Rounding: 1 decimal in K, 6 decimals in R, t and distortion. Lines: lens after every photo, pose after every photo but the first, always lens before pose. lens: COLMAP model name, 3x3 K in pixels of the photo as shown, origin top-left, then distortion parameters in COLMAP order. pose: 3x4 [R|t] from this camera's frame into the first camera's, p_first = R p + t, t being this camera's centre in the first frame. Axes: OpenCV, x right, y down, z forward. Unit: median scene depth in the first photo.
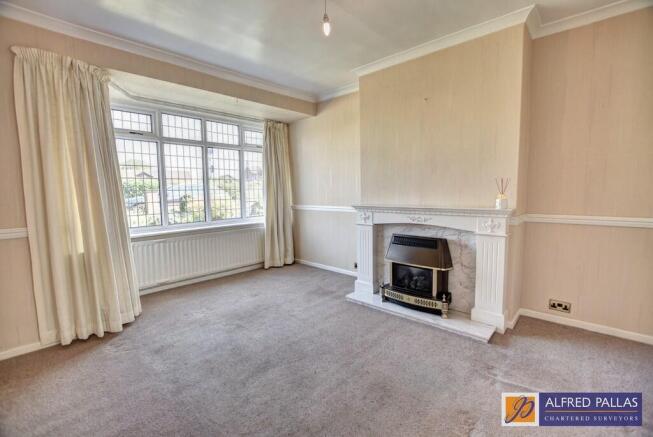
lens RADIAL K [[288.7, 0, 332.1], [0, 288.7, 216.2], [0, 0, 1]] dist [-0.030314, 0.000201]
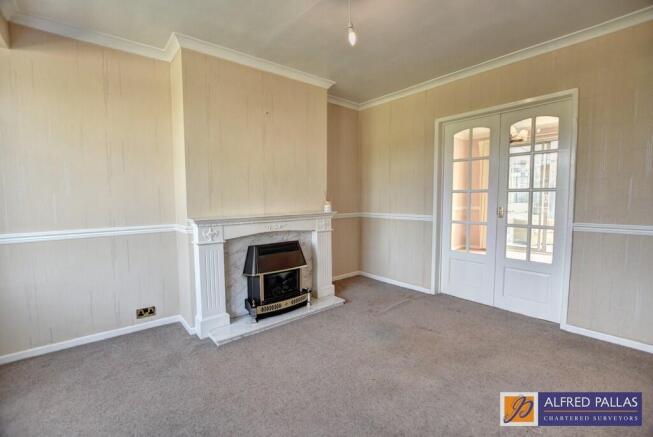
lens RADIAL K [[288.7, 0, 330.2], [0, 288.7, 218.7], [0, 0, 1]] dist [-0.030314, 0.000201]
pose [[0.137127, -0.057289, 0.988895, -0.697696], [0.099742, 0.994051, 0.043757, -0.044545], [-0.985519, 0.092634, 0.142025, 0.646964]]
